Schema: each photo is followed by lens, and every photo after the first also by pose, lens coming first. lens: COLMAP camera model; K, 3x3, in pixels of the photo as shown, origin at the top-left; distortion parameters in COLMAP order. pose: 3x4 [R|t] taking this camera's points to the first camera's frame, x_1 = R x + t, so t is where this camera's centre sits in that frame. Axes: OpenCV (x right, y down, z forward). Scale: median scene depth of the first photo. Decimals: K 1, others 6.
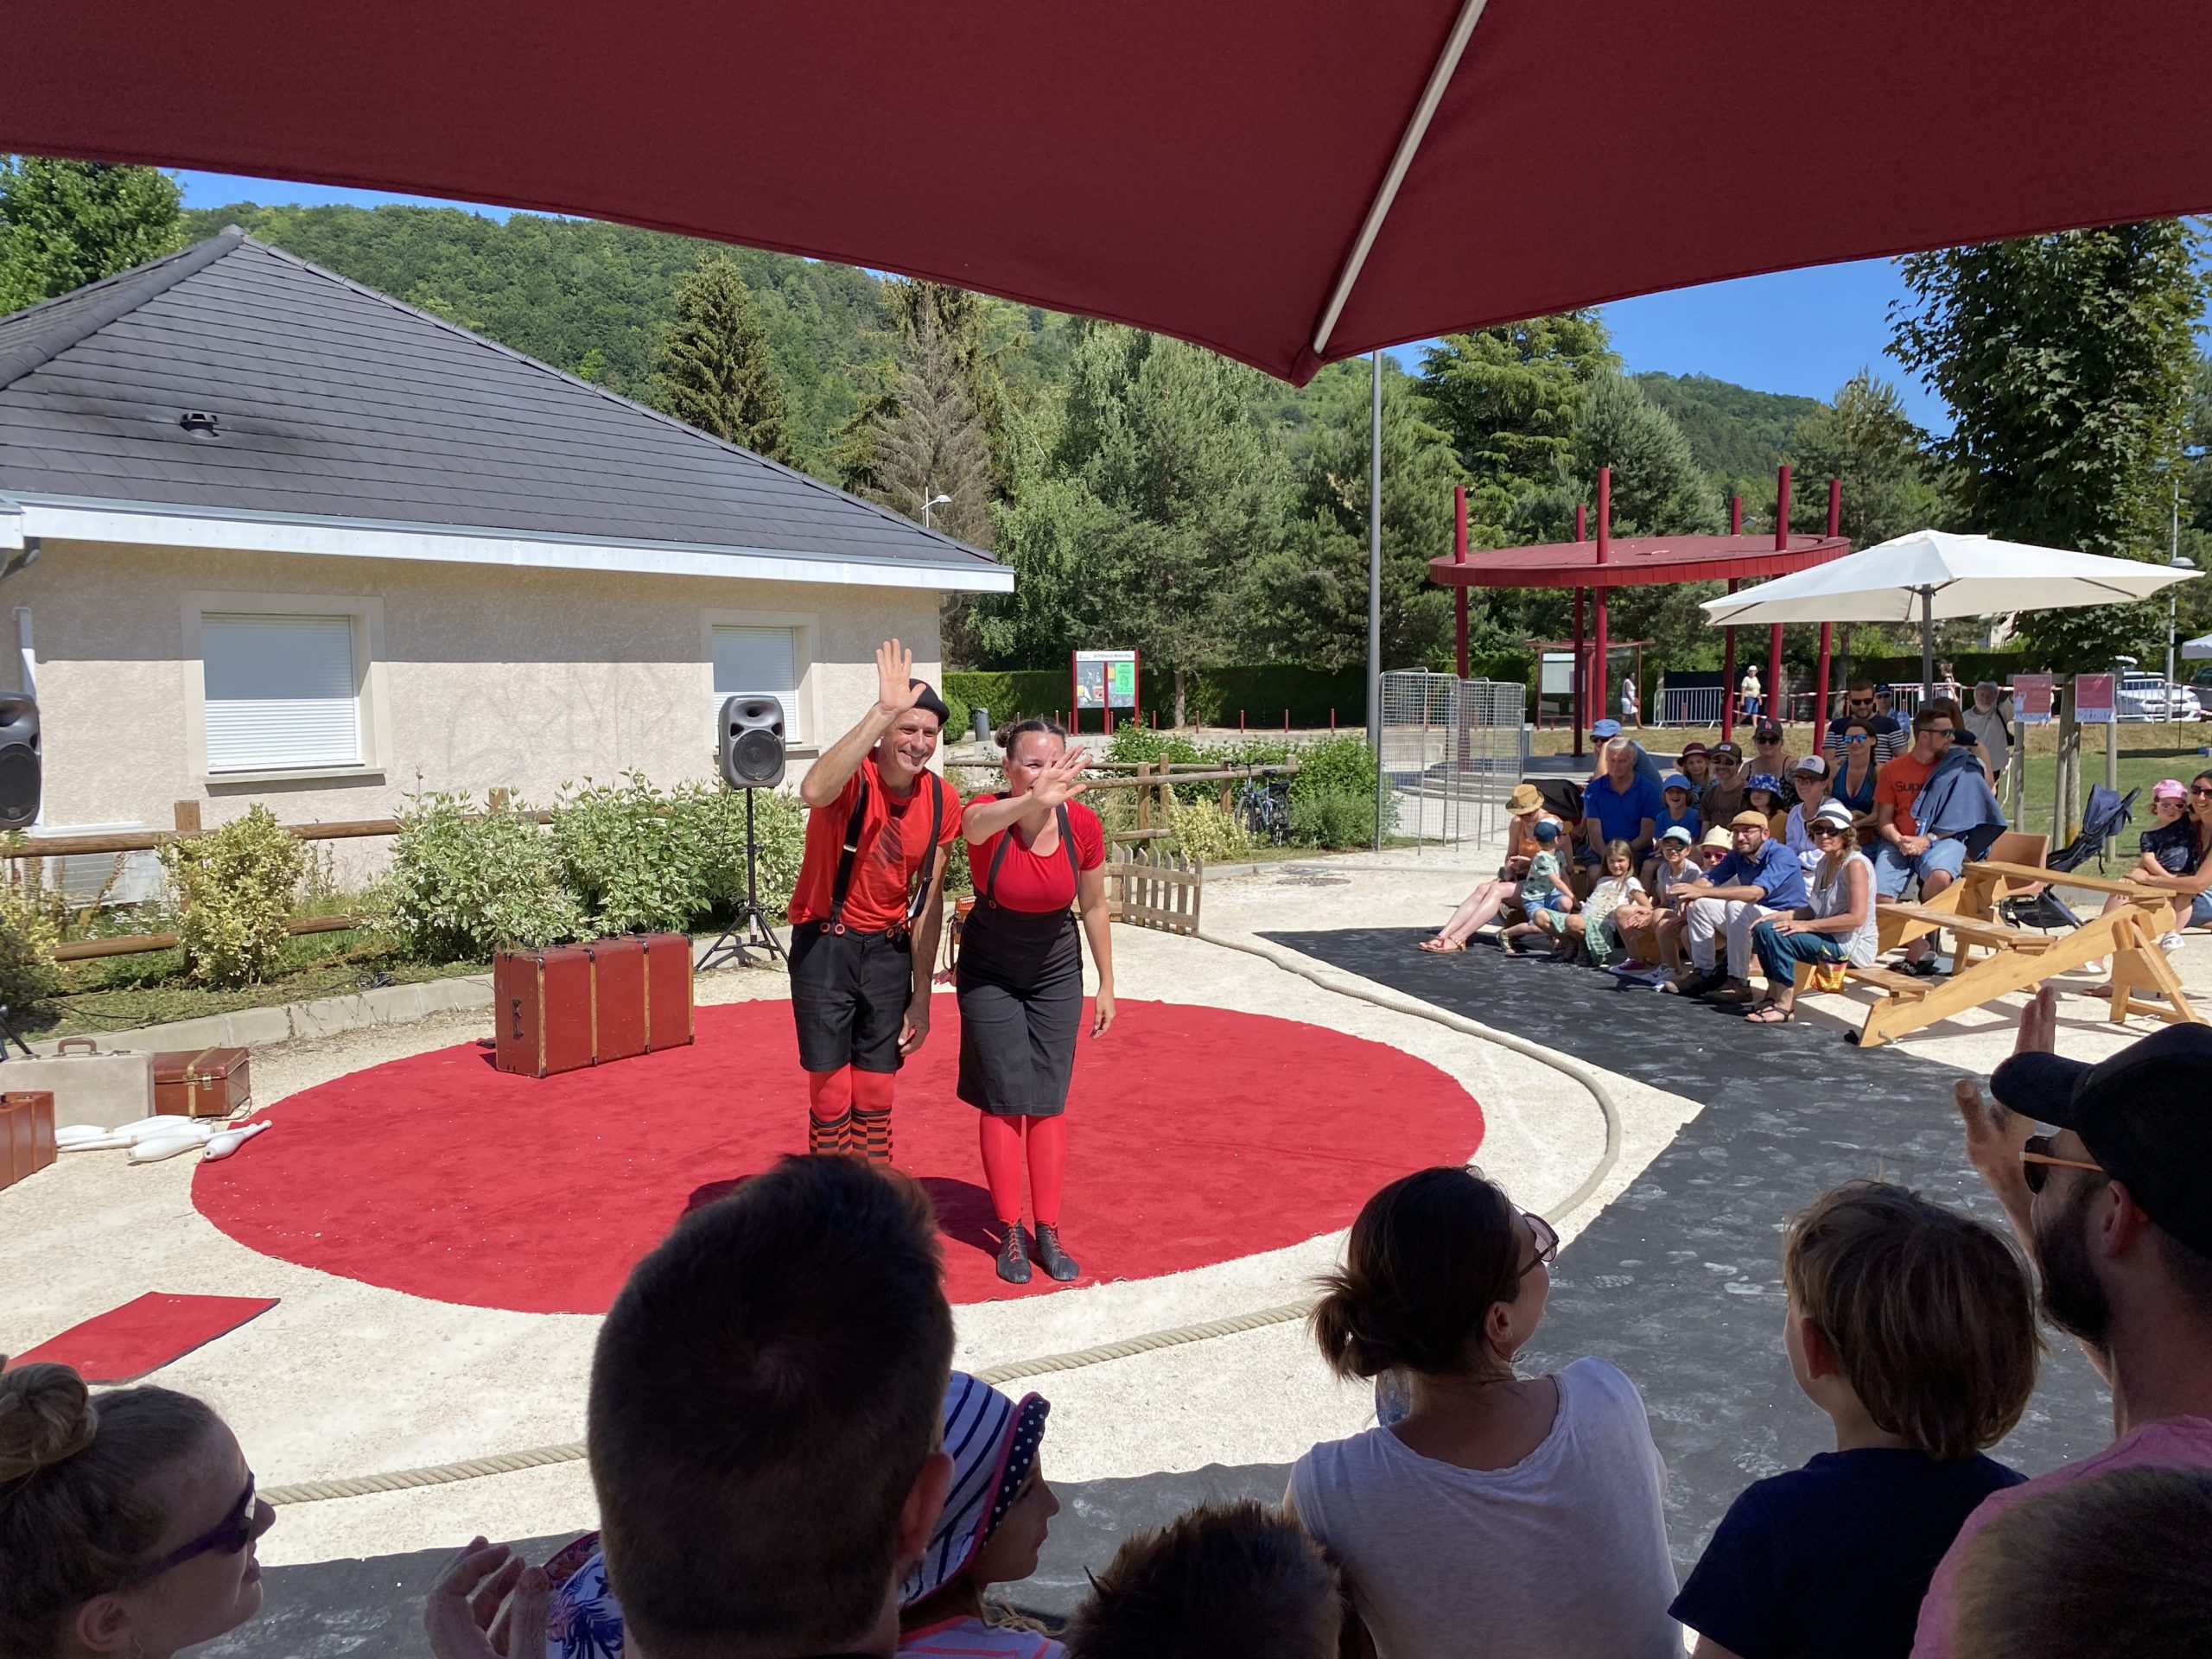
lens RADIAL K [[1682.7, 0, 1094.7], [0, 1682.7, 821.8], [0, 0, 1]] dist [0.000330, 0.013747]
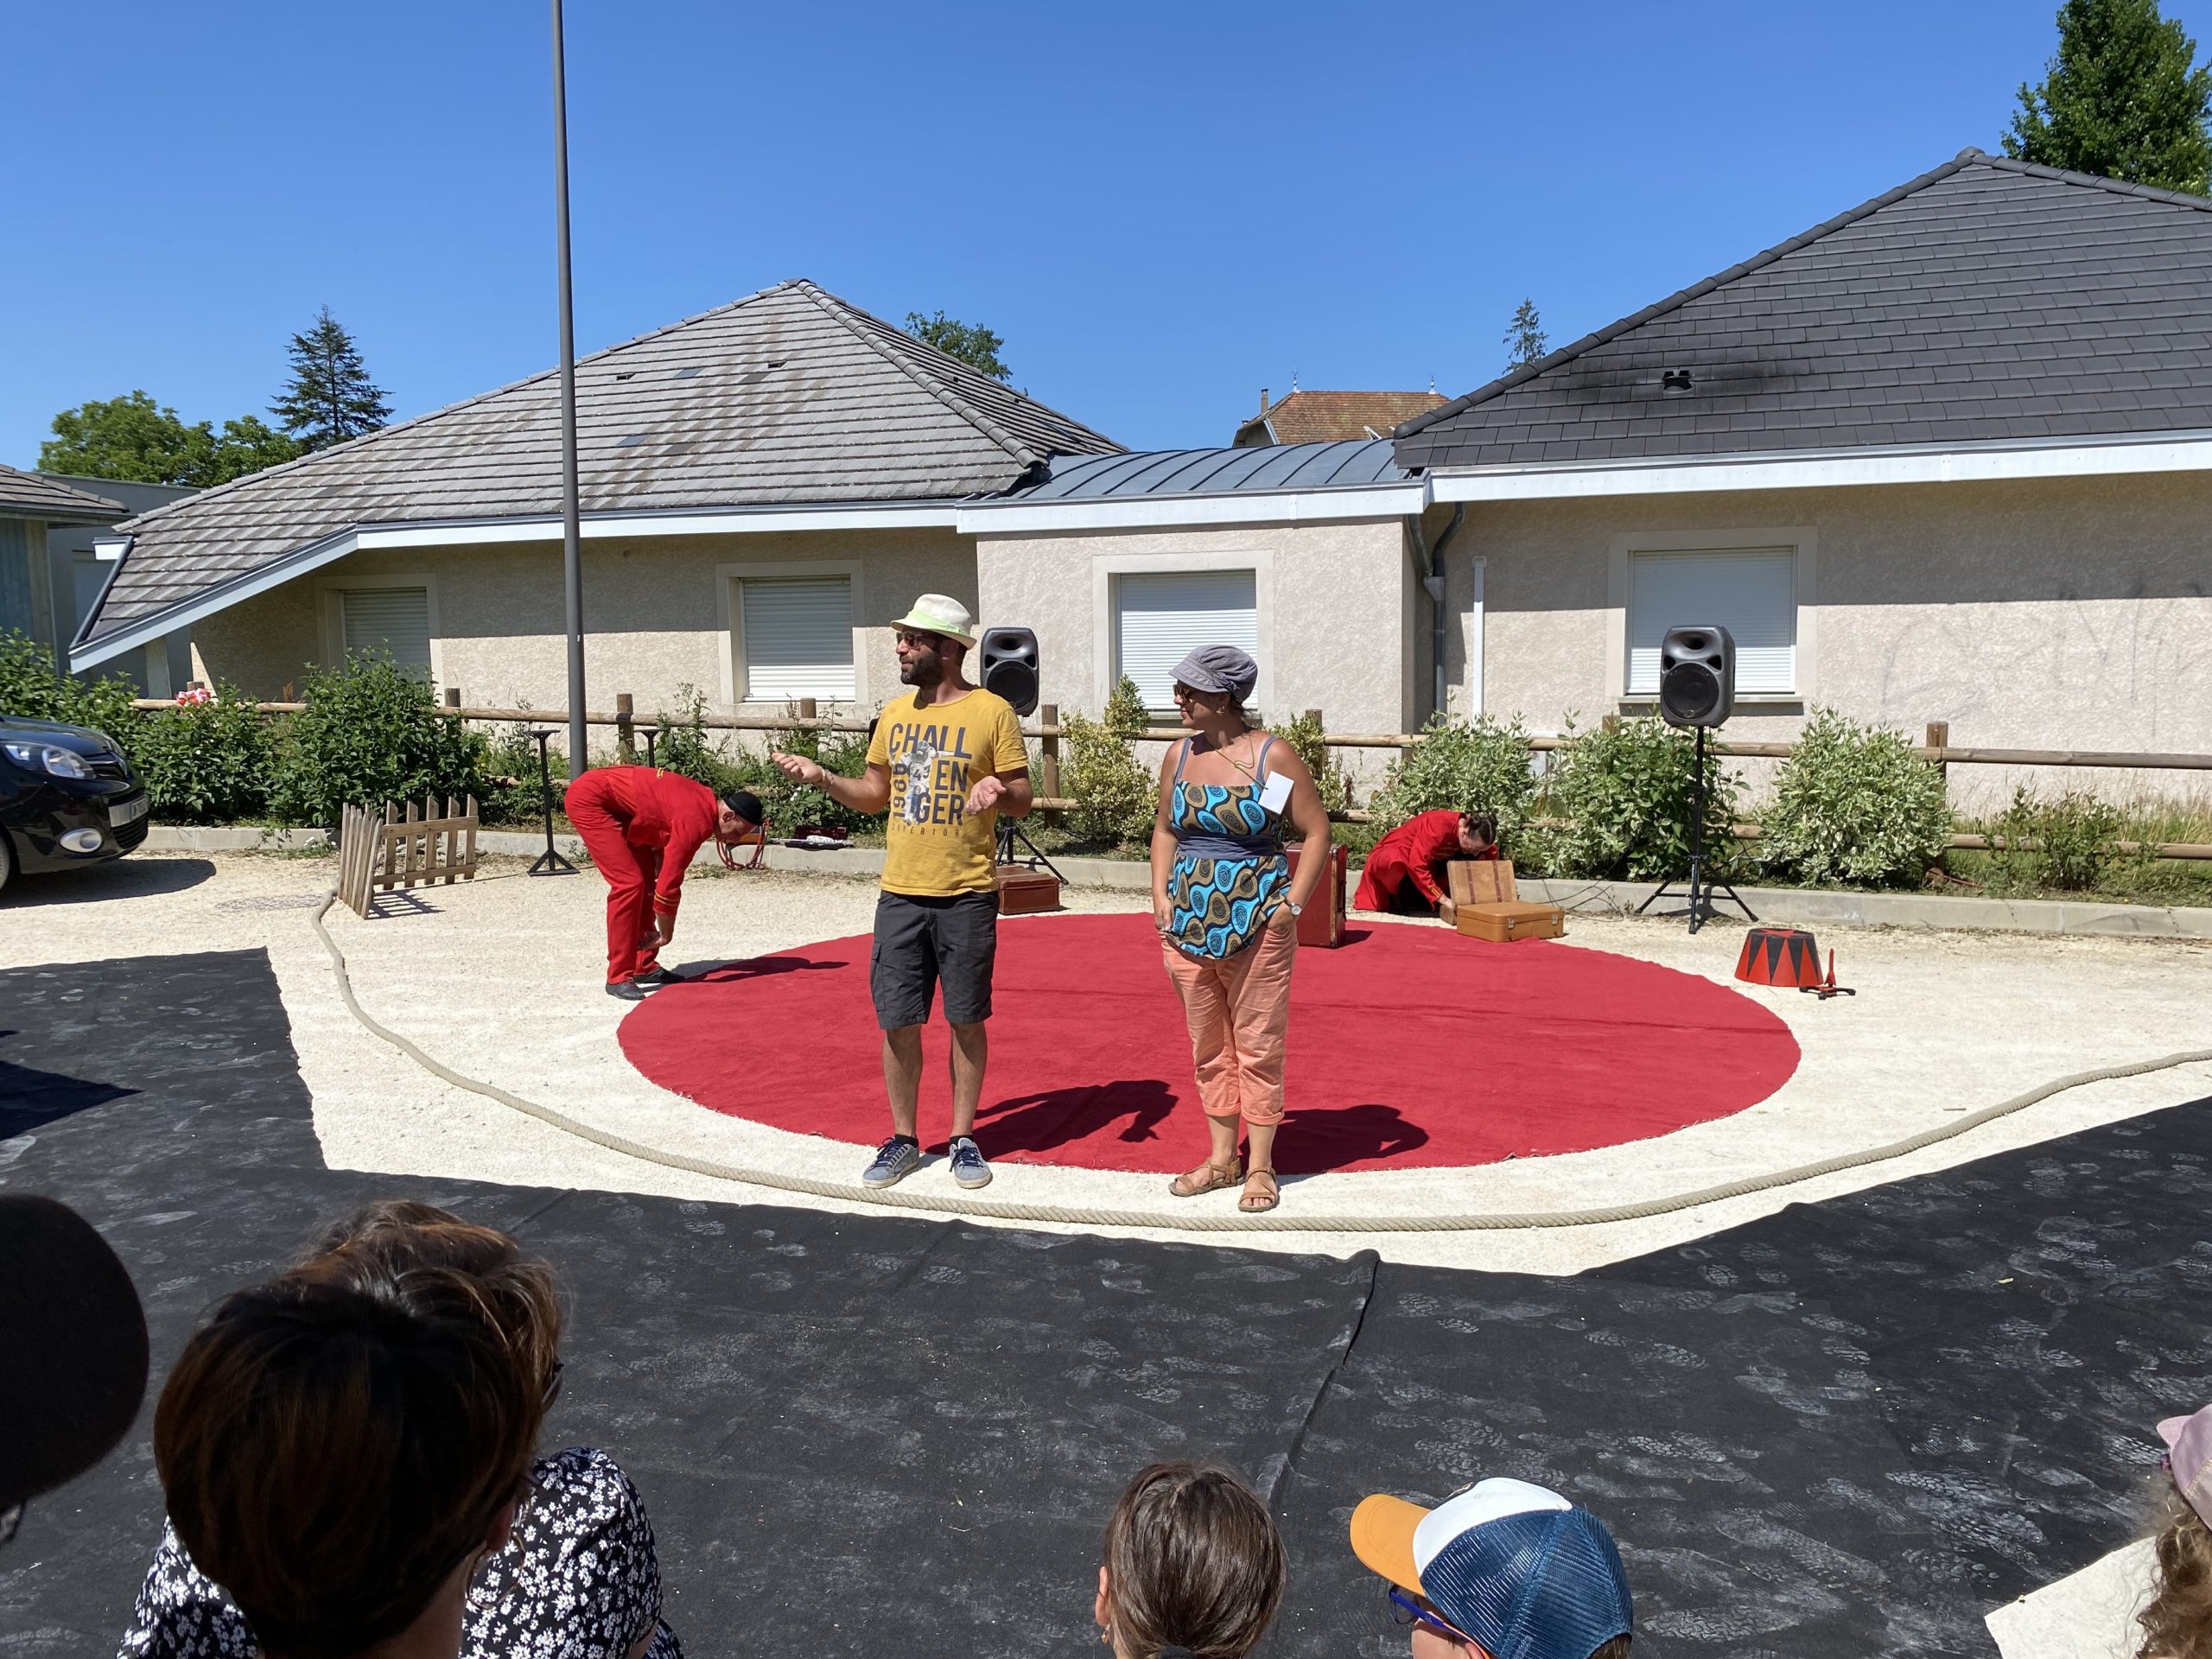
lens RADIAL K [[1682.7, 0, 1096.5], [0, 1682.7, 834.9], [0, 0, 1]] dist [0.000330, 0.013747]
pose [[0.293926, 0.116673, -0.948681, 0.448272], [-0.066901, 0.992599, 0.101346, -0.025508], [0.953484, 0.033680, 0.299556, 0.316820]]
